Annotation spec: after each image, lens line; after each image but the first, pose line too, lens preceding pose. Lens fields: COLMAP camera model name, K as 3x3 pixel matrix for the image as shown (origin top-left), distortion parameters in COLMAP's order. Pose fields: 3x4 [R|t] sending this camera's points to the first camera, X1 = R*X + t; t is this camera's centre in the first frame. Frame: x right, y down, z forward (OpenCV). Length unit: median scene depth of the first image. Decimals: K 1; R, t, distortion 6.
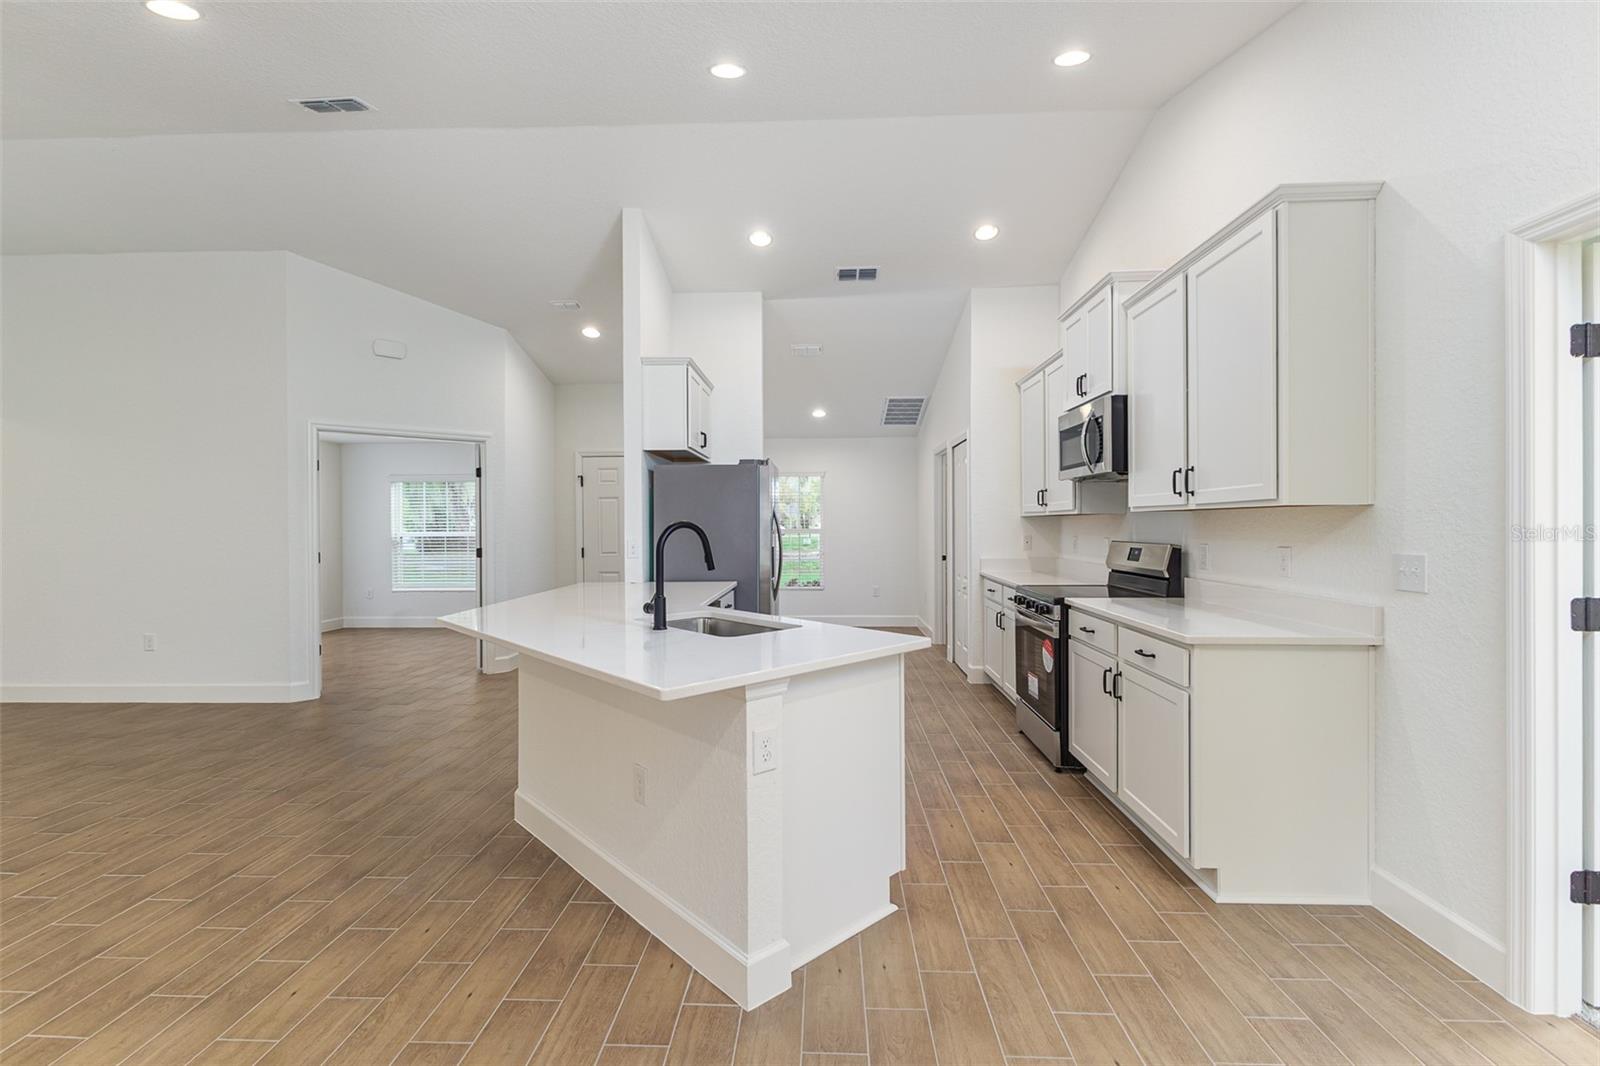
lens RADIAL K [[702.0, 0, 799.2], [0, 702.0, 526.9], [0, 0, 1]] dist [0.010307, -0.001380]
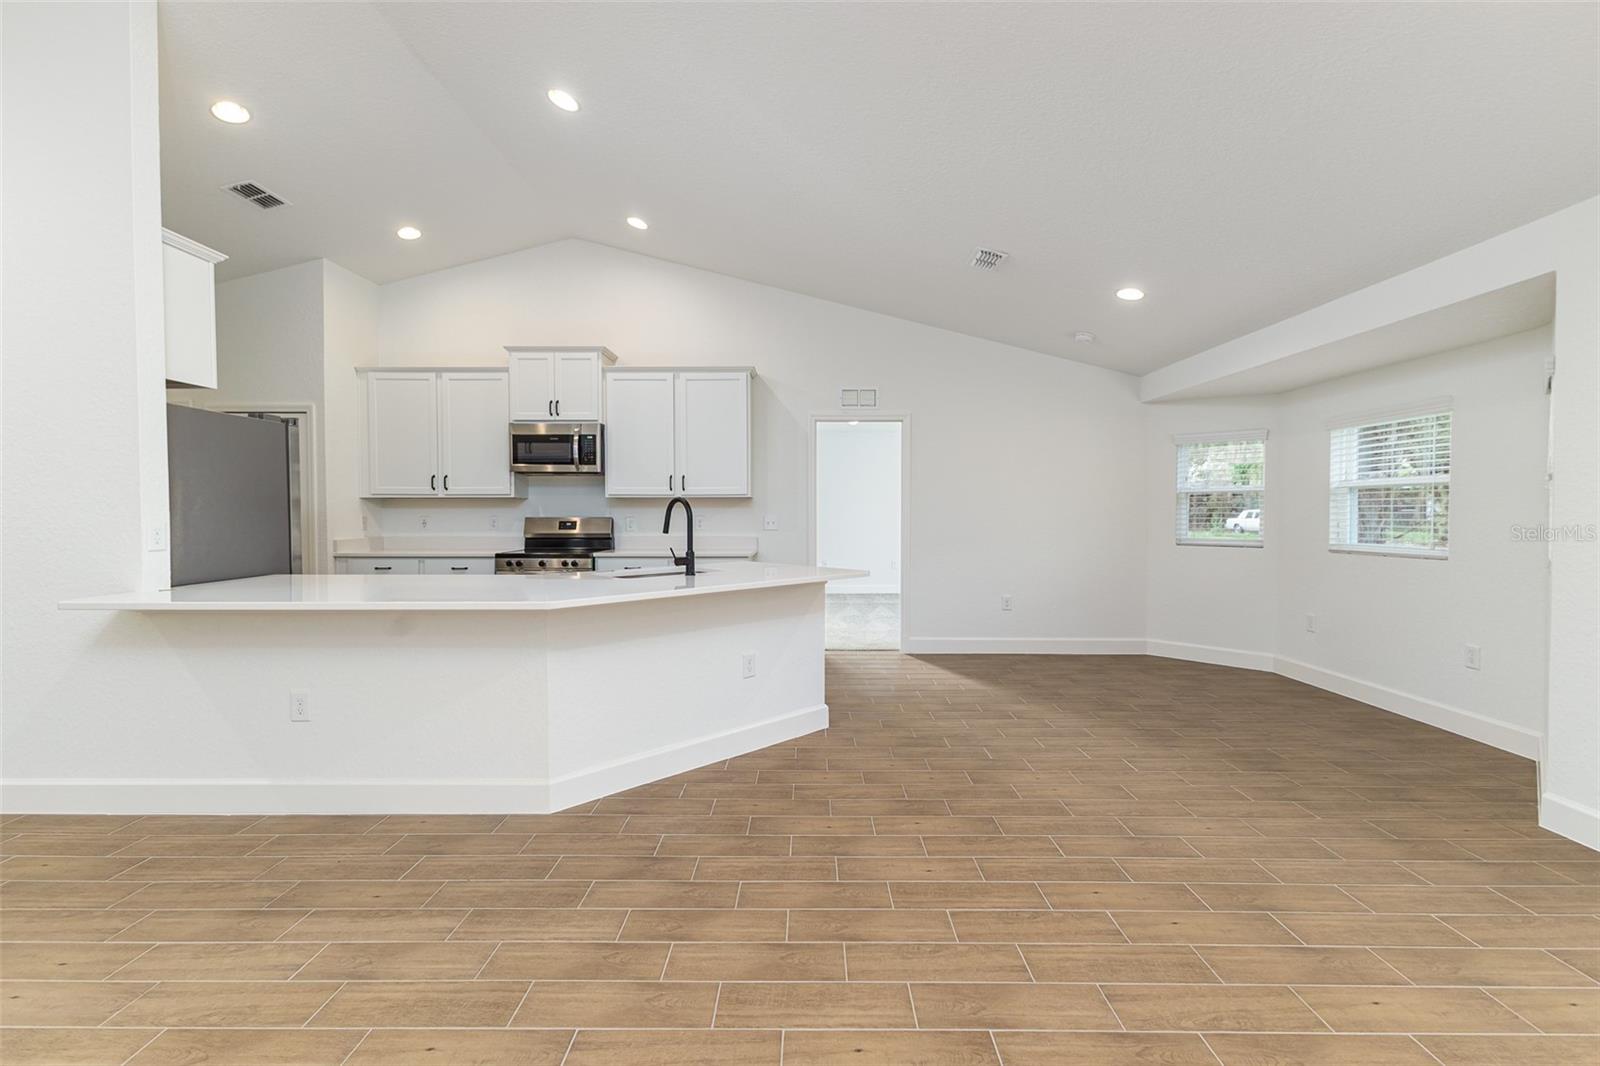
lens RADIAL K [[702.0, 0, 802.8], [0, 702.0, 527.6], [0, 0, 1]] dist [0.010307, -0.001380]
pose [[-0.035374, -0.018994, 0.999194, -1.451374], [0.005944, 0.999798, 0.019216, 0.025083], [-0.999356, 0.006619, -0.035254, 0.759032]]
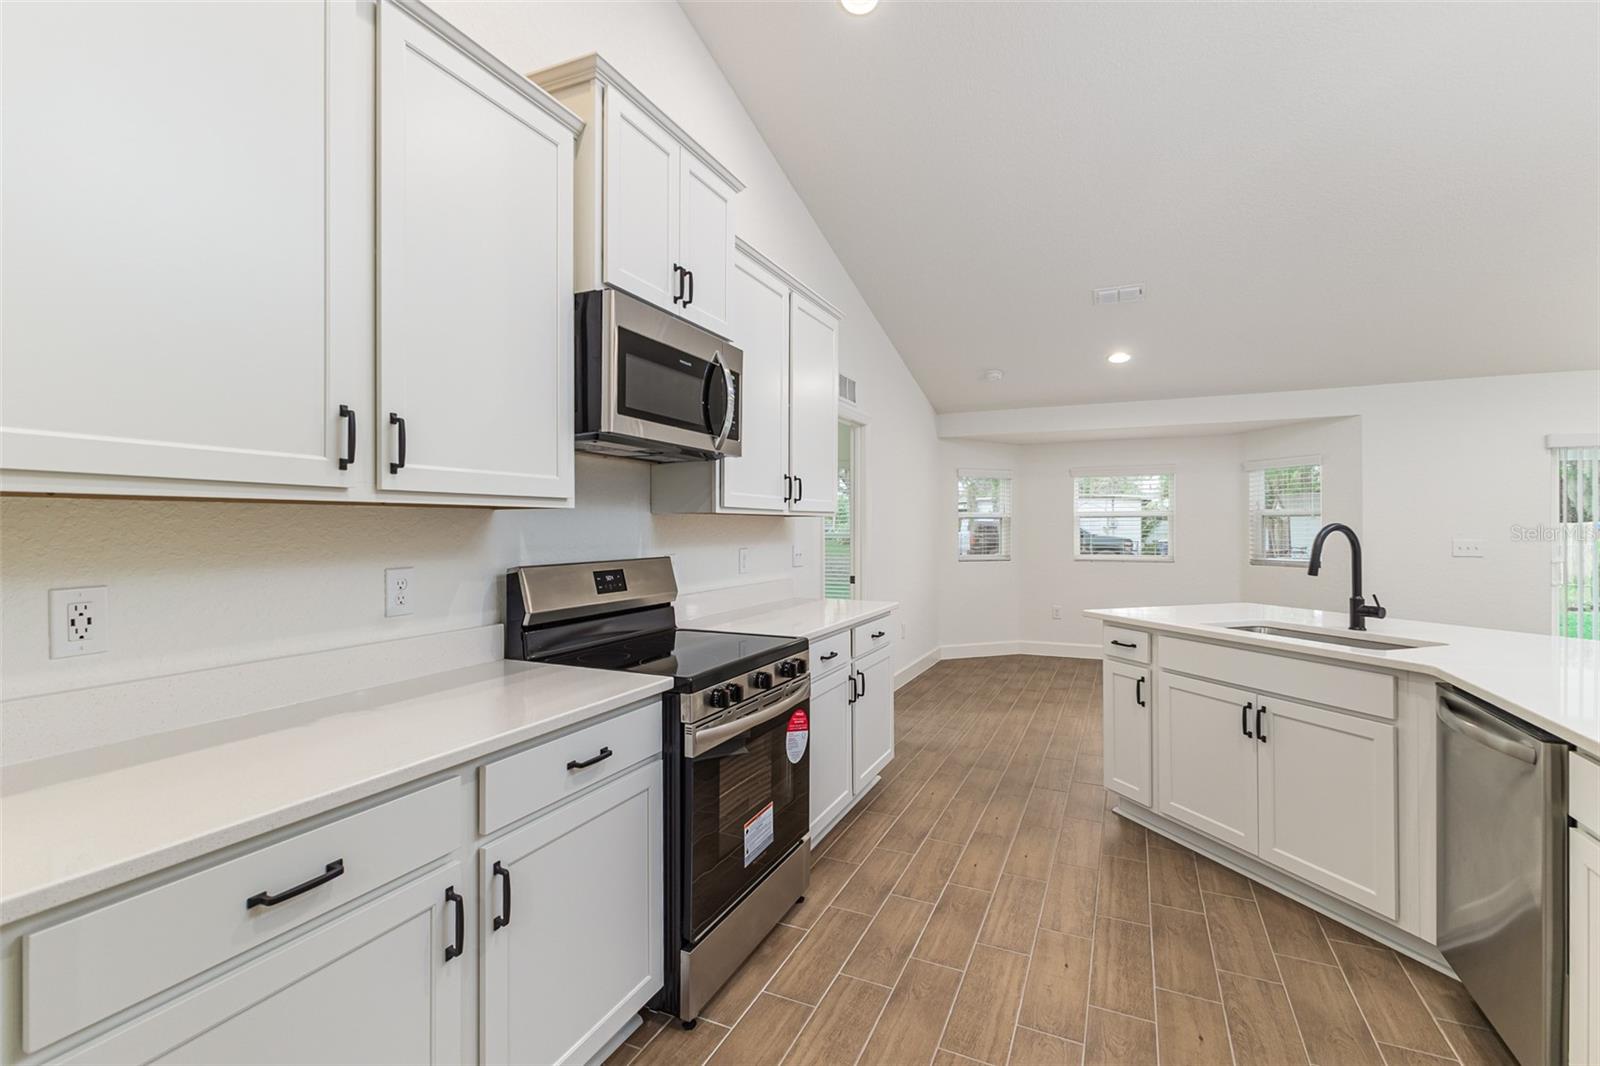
lens RADIAL K [[702.0, 0, 793.7], [0, 702.0, 523.6], [0, 0, 1]] dist [0.010307, -0.001380]
pose [[-0.918895, 0.008285, 0.394416, 0.135528], [0.008501, 0.999963, -0.001199, -0.010730], [-0.394412, 0.002252, -0.918931, 2.052595]]
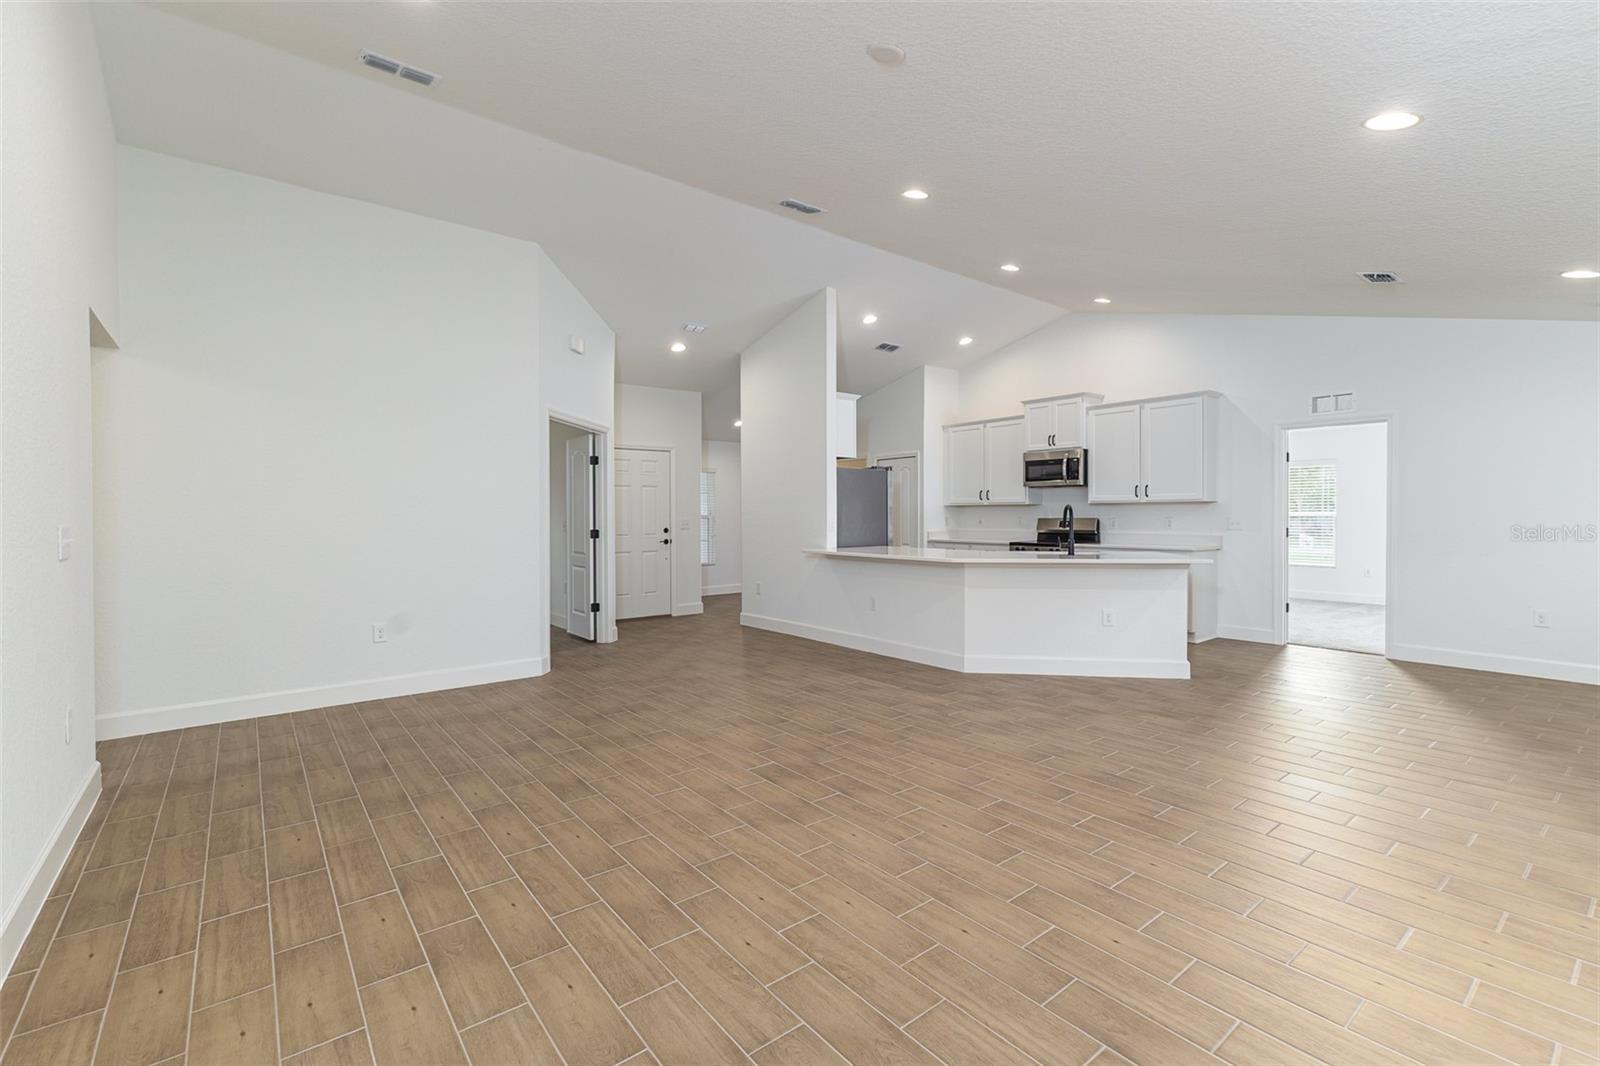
lens RADIAL K [[702.0, 0, 789.4], [0, 702.0, 528.4], [0, 0, 1]] dist [0.010307, -0.001380]
pose [[0.761297, -0.012248, 0.648287, -2.055150], [0.003781, 0.999888, 0.014451, 0.027280], [-0.648392, -0.008550, 0.761259, -0.069376]]
